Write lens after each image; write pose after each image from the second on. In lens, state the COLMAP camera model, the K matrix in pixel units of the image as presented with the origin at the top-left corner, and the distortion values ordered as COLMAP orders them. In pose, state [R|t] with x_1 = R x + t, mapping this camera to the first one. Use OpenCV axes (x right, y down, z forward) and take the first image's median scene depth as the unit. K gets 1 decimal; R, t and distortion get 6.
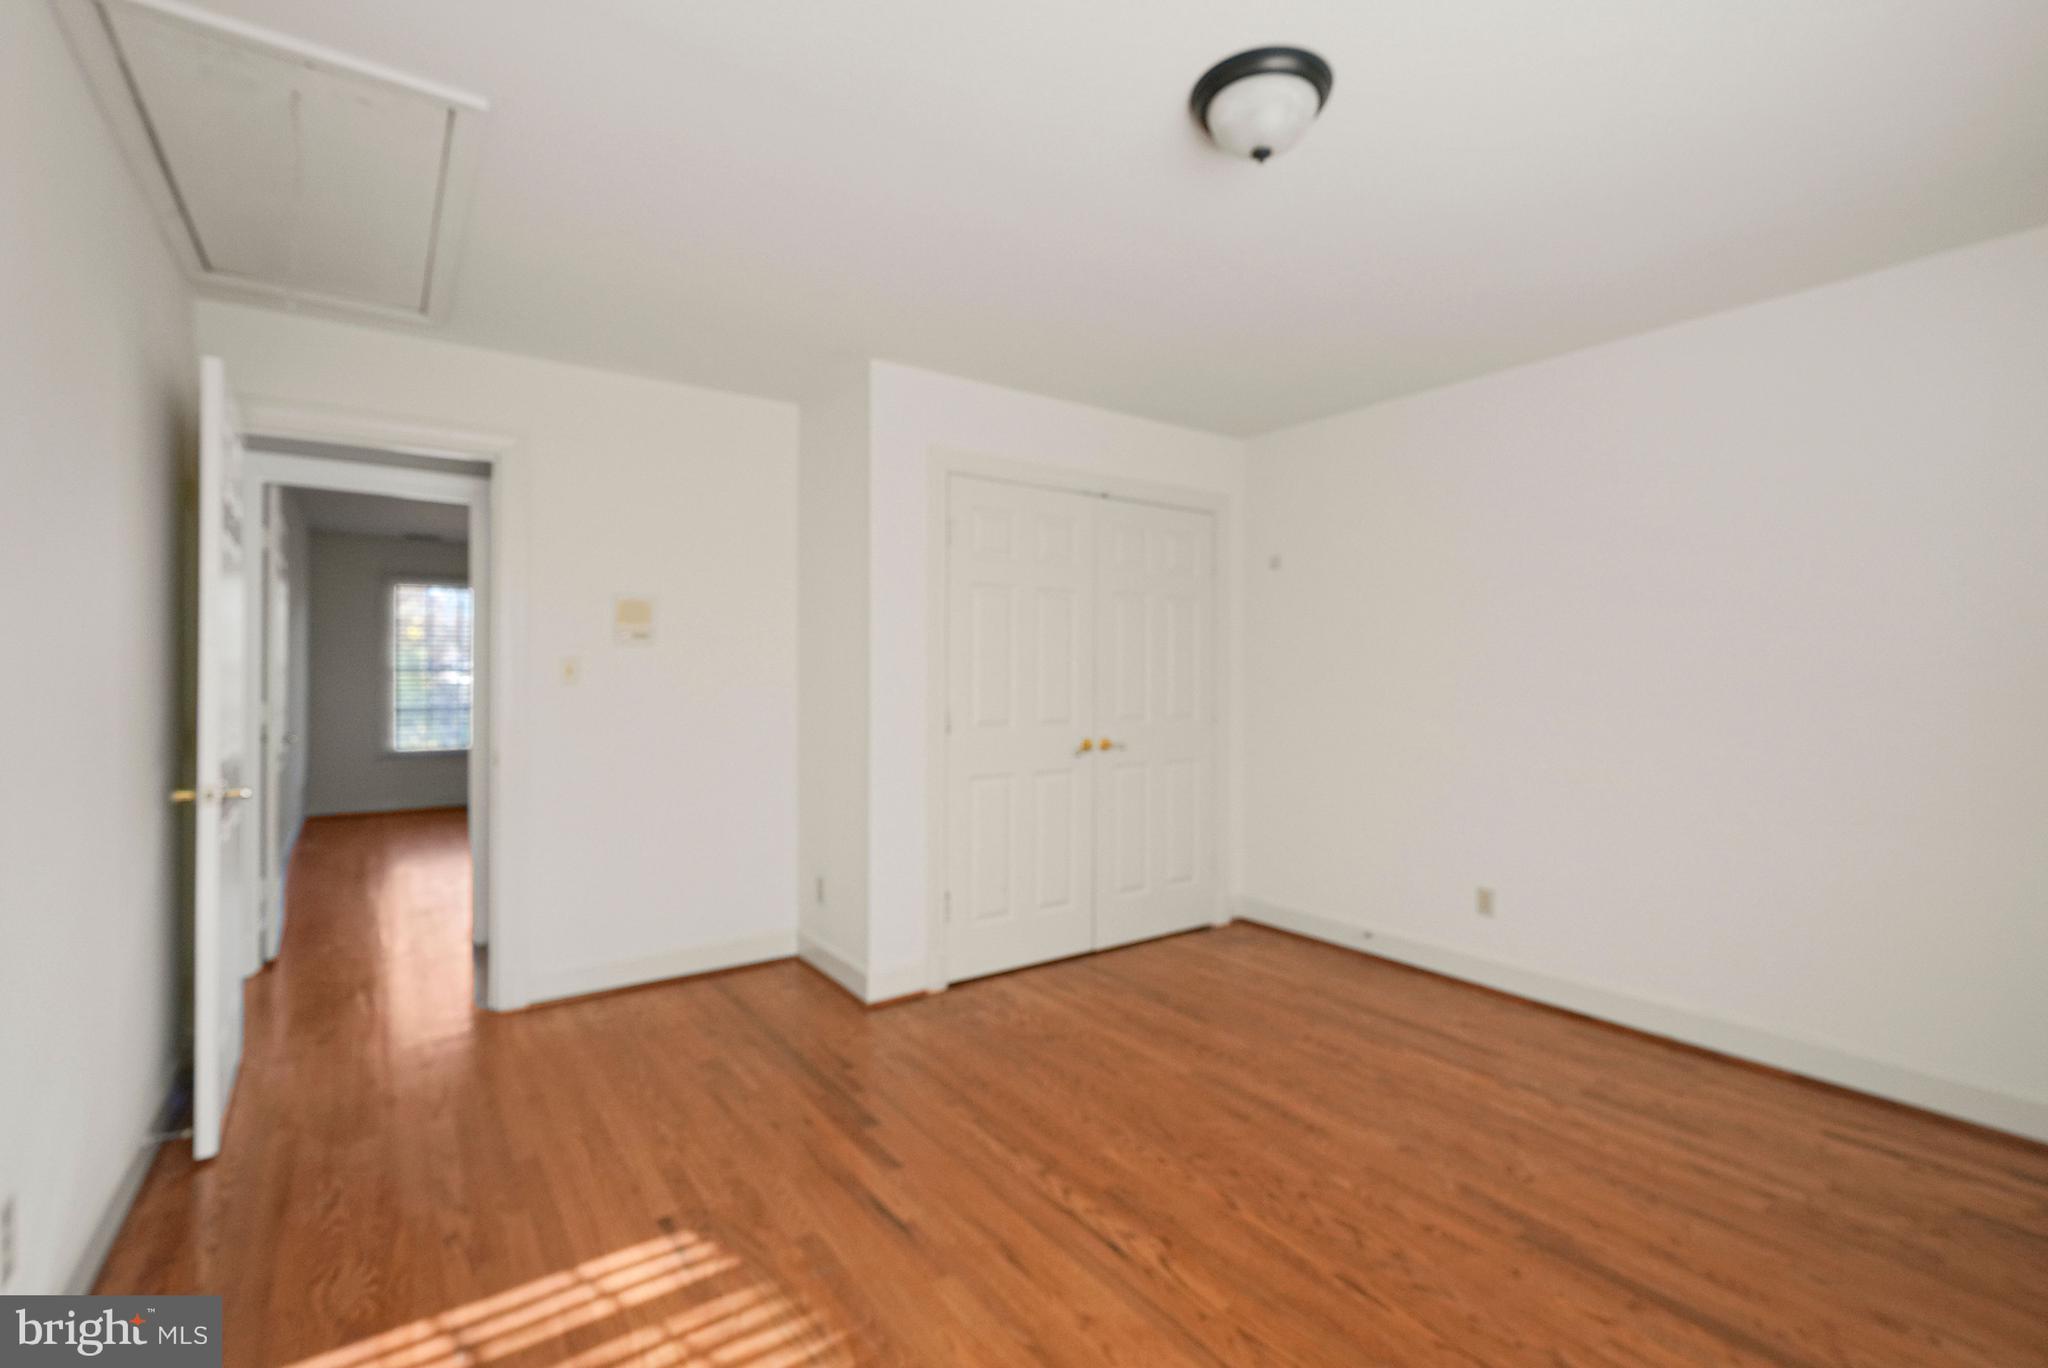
lens RADIAL K [[917.5, 0, 1024.0], [0, 917.5, 684.0], [0, 0, 1]] dist [-0.012536, 0.006431]
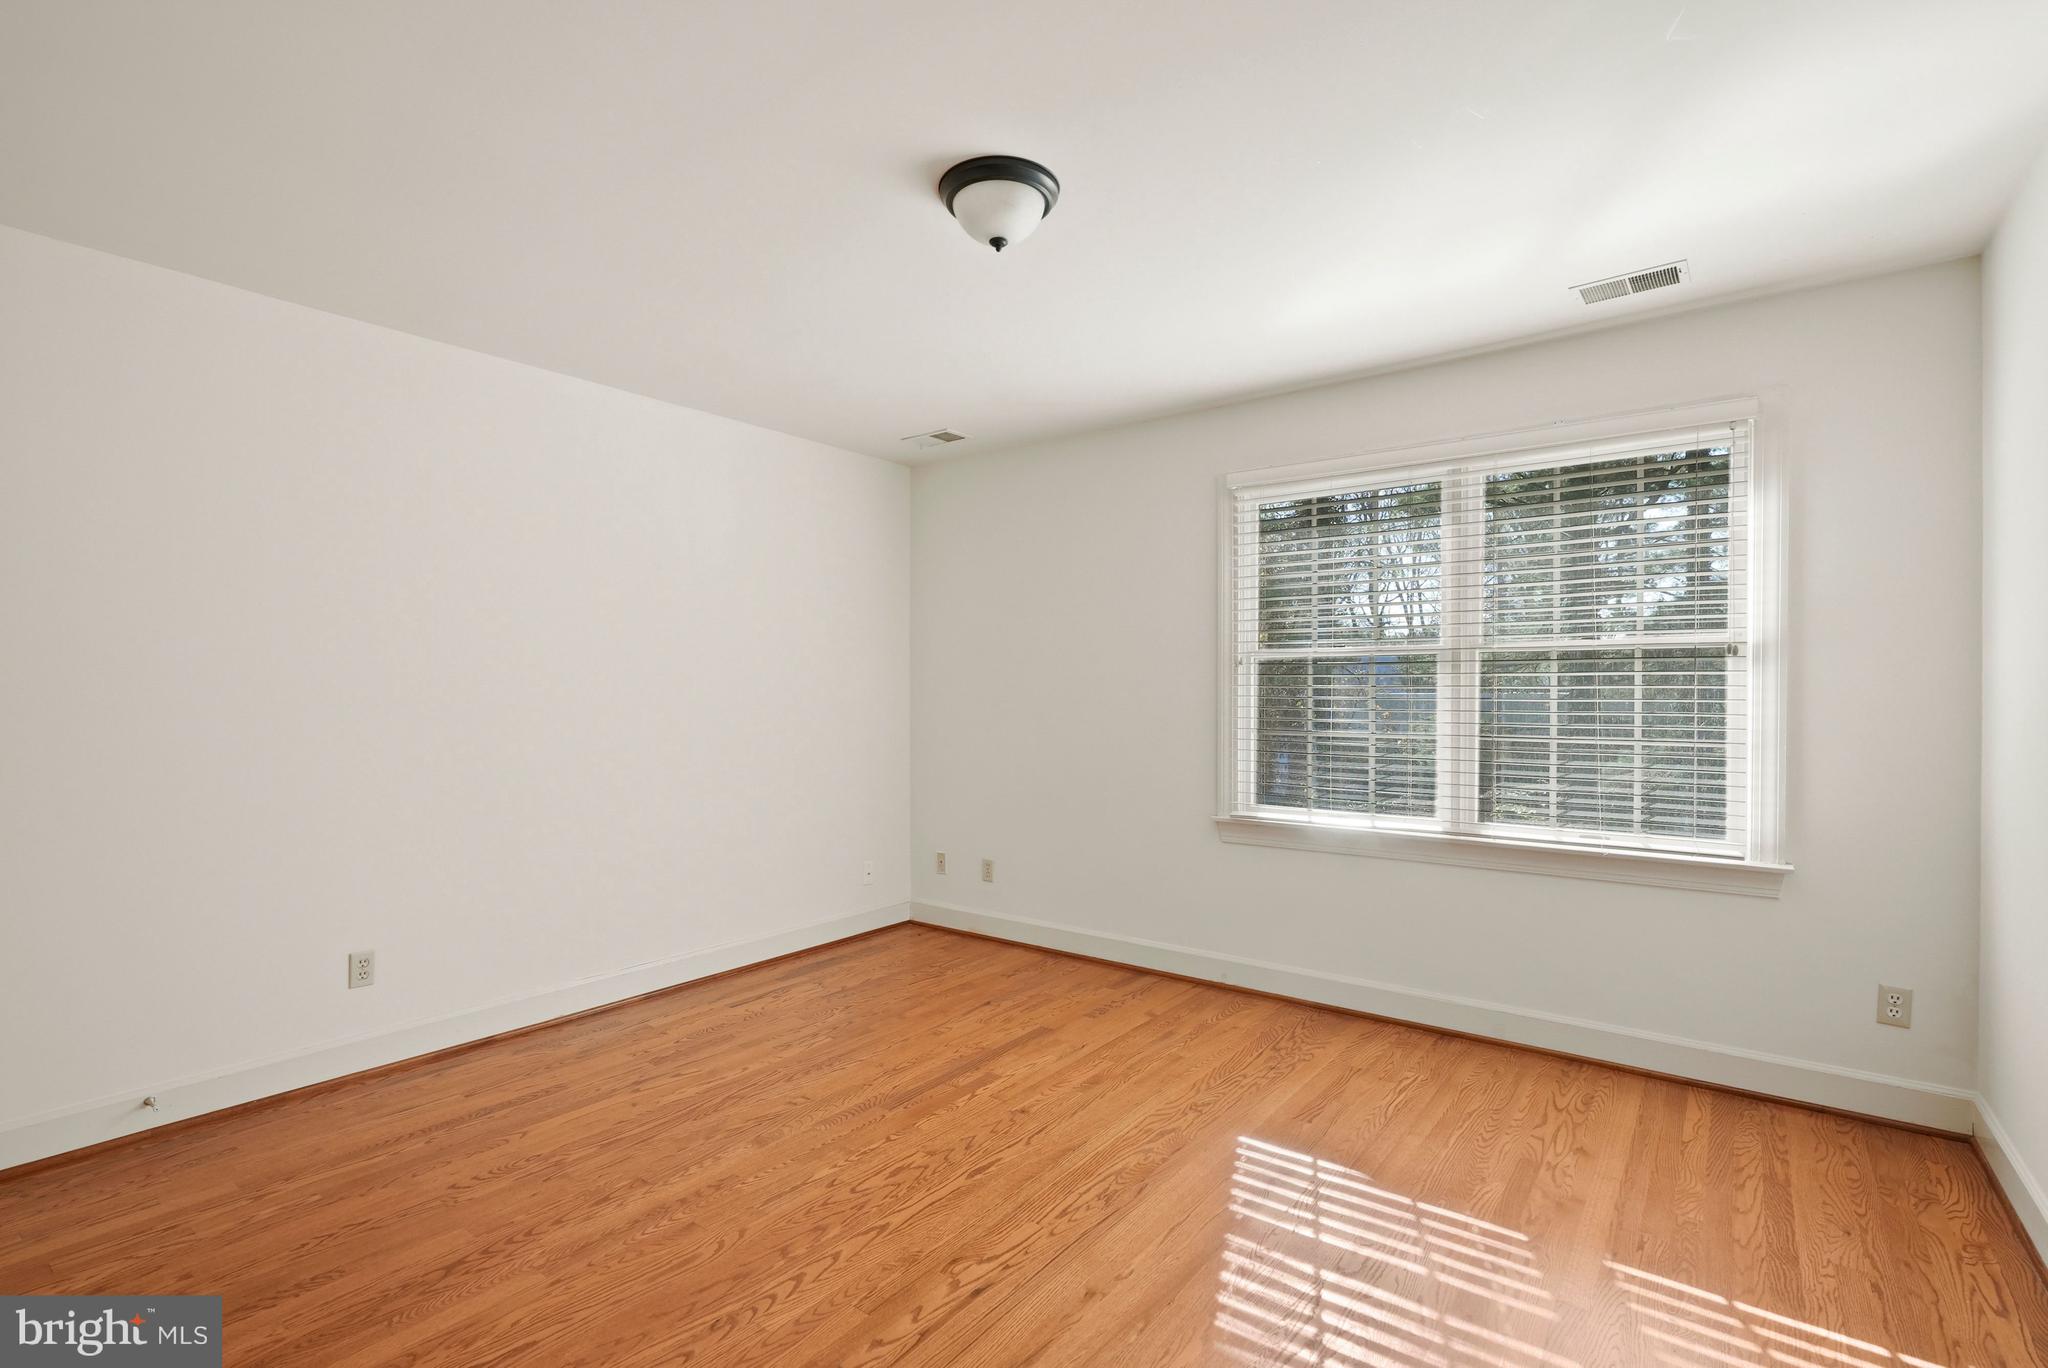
lens RADIAL K [[917.5, 0, 1024.0], [0, 917.5, 684.0], [0, 0, 1]] dist [-0.012536, 0.006431]
pose [[-0.286789, 0.002622, 0.957990, -0.721060], [0.006386, 0.999979, -0.000825, -0.023436], [-0.957973, 0.005881, -0.286799, 1.045824]]
